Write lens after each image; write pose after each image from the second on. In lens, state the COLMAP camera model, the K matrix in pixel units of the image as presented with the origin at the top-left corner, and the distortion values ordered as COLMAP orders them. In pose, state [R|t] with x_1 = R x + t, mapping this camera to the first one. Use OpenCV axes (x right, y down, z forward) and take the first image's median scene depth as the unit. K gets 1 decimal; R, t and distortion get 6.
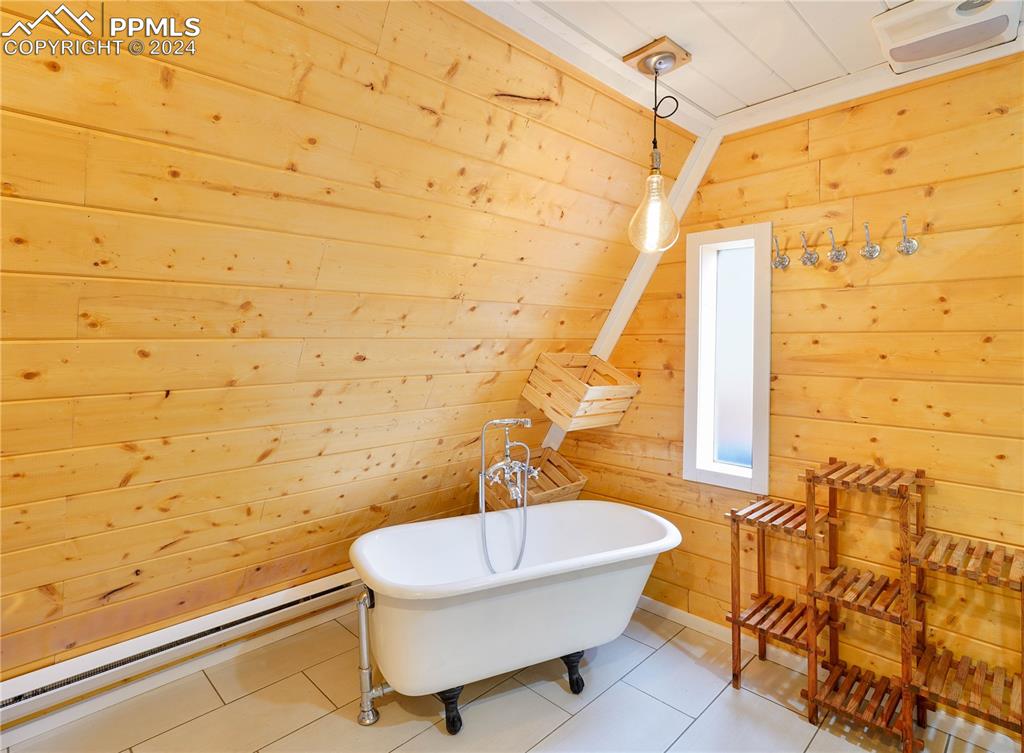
lens RADIAL K [[551.5, 0, 509.8], [0, 551.5, 350.7], [0, 0, 1]] dist [0.000474, 0.001089]
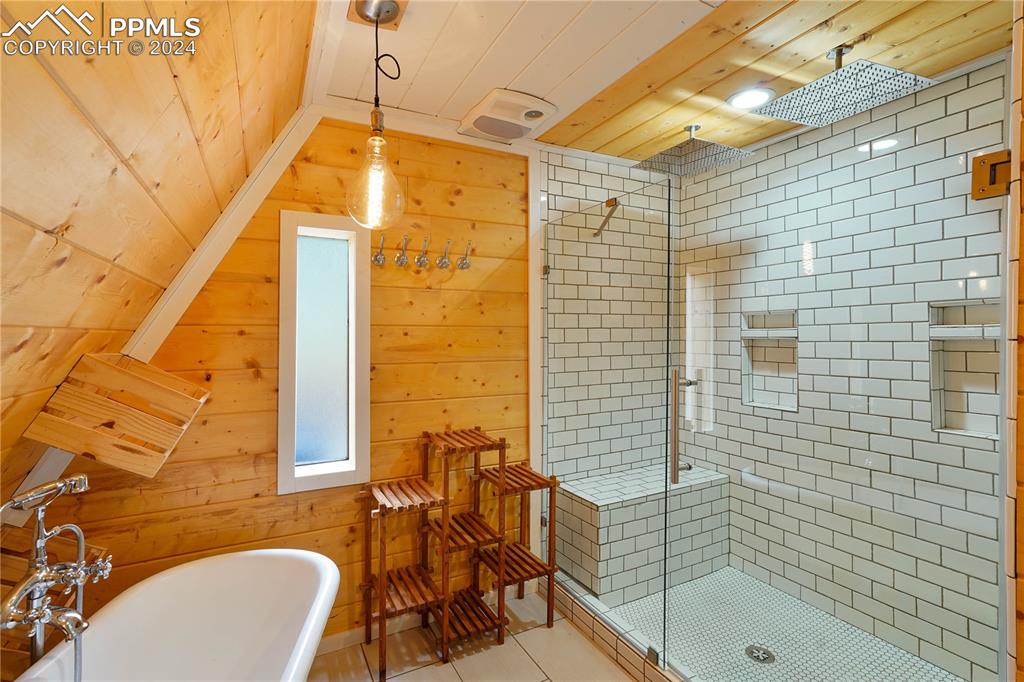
lens RADIAL K [[468.9, 0, 510.5], [0, 468.9, 333.3], [0, 0, 1]] dist [-0.011584, 0.000726]
pose [[0.296163, 0.000088, 0.955137, -0.296592], [0.018478, 0.999812, -0.005821, -0.007144], [-0.954959, 0.019373, 0.296106, 0.484637]]
